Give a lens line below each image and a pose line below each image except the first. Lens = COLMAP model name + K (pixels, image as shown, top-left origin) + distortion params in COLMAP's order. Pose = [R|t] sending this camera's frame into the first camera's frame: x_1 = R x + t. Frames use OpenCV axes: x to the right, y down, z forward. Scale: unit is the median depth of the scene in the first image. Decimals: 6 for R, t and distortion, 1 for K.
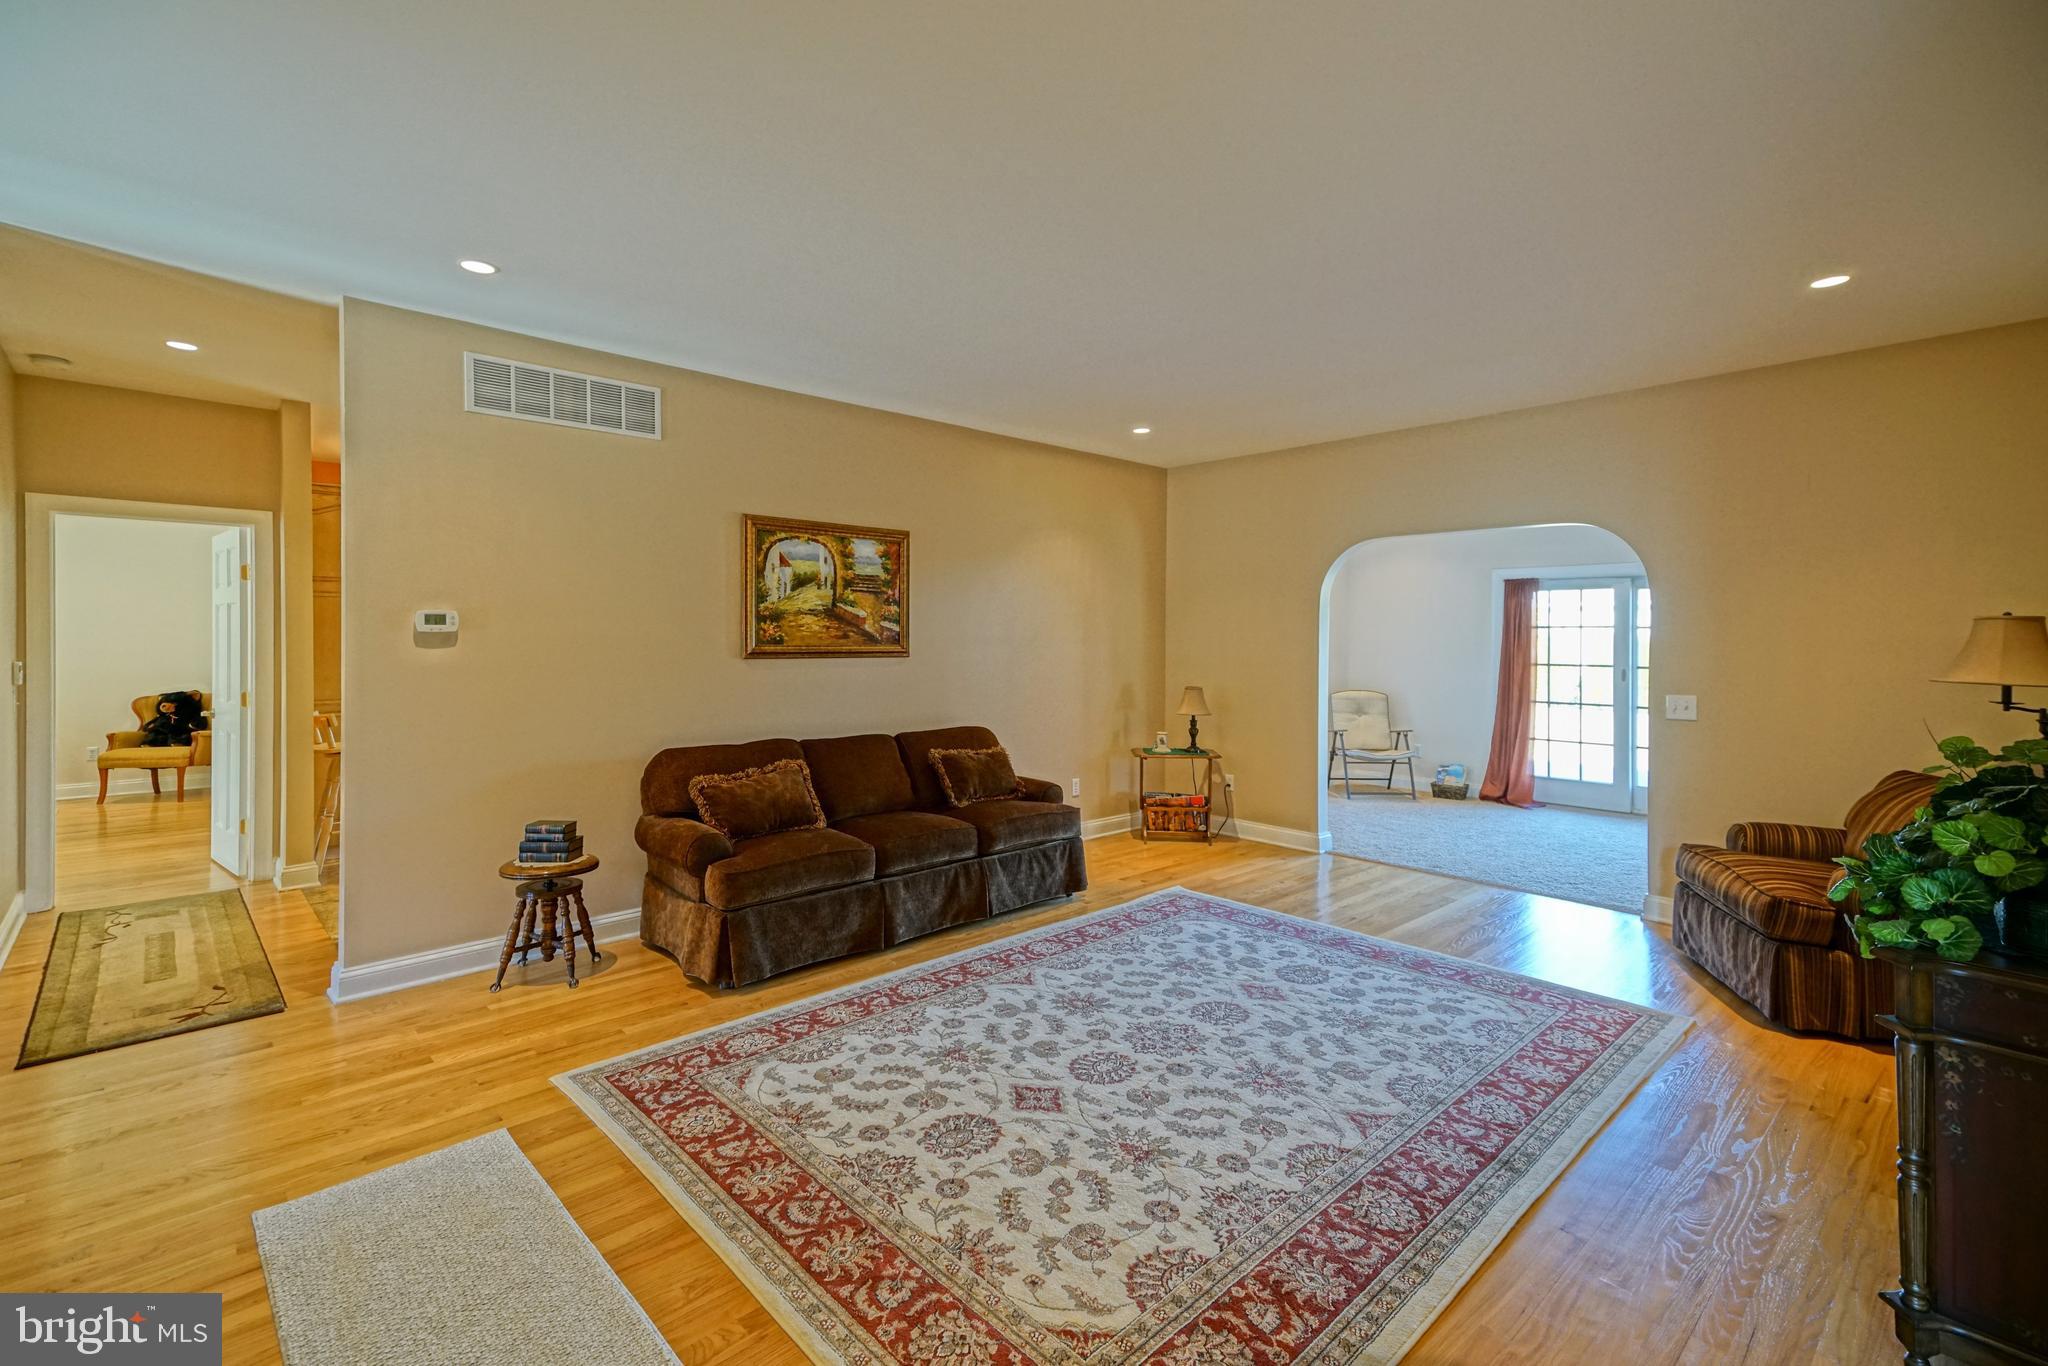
lens RADIAL K [[914.6, 0, 1013.7], [0, 914.6, 649.0], [0, 0, 1]] dist [0.047537, -0.003947]
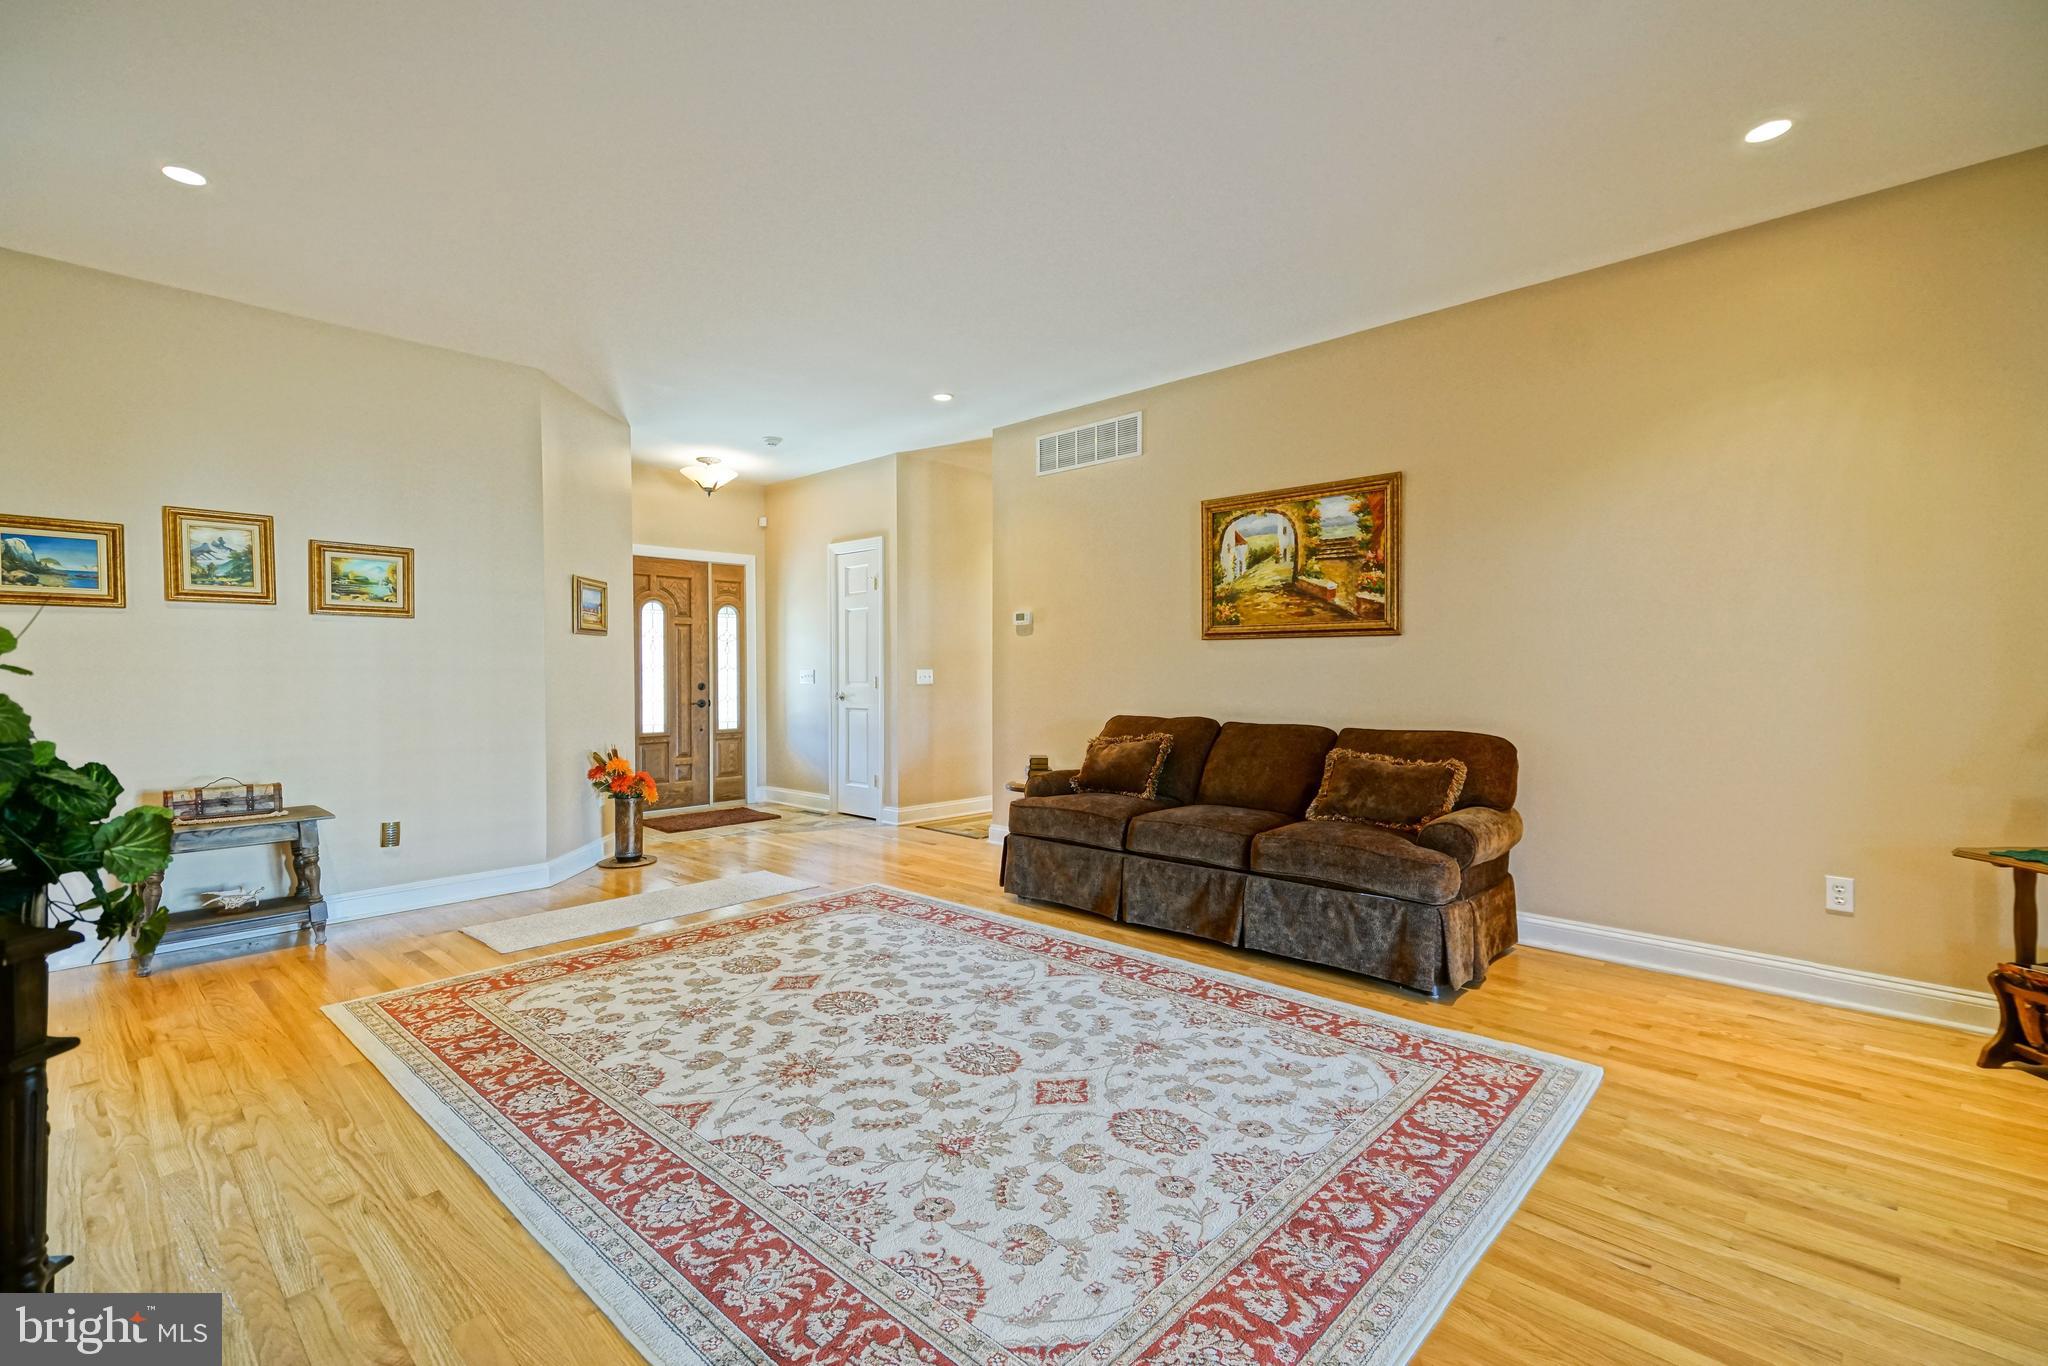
lens RADIAL K [[914.6, 0, 1018.0], [0, 914.6, 680.4], [0, 0, 1]] dist [0.047537, -0.003947]
pose [[0.073745, 0.006981, -0.997253, 0.788957], [-0.010383, 0.999927, 0.006232, 0.056499], [0.997223, 0.009895, 0.073812, 0.768507]]
